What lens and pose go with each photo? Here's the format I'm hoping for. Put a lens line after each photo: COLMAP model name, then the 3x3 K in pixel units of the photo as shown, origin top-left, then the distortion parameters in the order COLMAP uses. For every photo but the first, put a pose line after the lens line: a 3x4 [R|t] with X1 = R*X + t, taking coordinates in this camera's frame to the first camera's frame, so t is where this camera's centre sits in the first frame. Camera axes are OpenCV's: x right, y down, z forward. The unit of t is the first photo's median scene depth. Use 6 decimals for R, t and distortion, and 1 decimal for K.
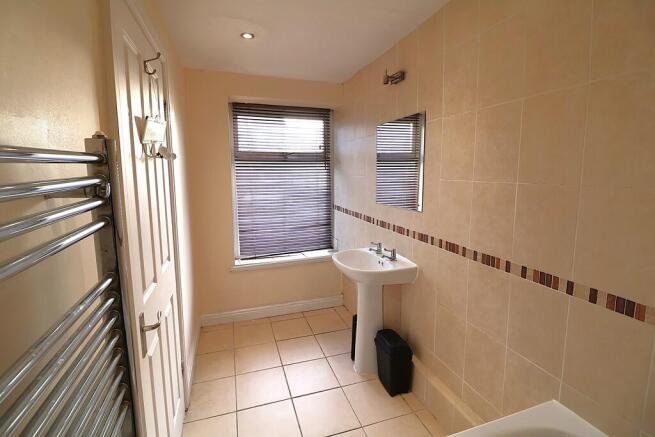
lens RADIAL K [[304.6, 0, 327.7], [0, 304.6, 201.5], [0, 0, 1]] dist [-0.000561, -0.000186]
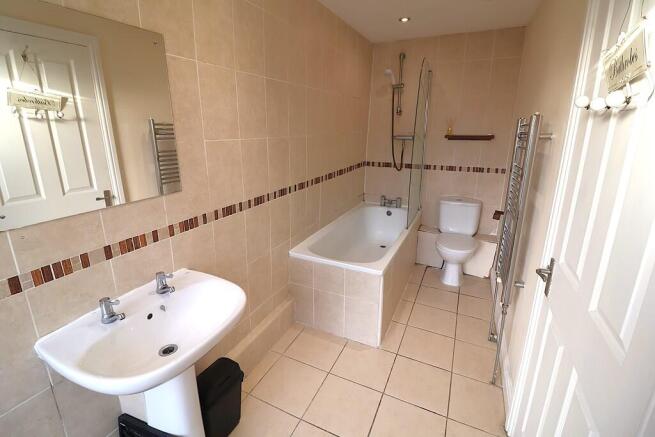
lens RADIAL K [[294.4, 0, 325.3], [0, 294.4, 209.5], [0, 0, 1]] dist [-0.000255, -0.000131]
pose [[-0.713583, -0.169352, 0.679794, -0.486346], [0.091561, 0.939475, 0.330156, -0.145966], [-0.694562, 0.297836, -0.654887, 1.508954]]
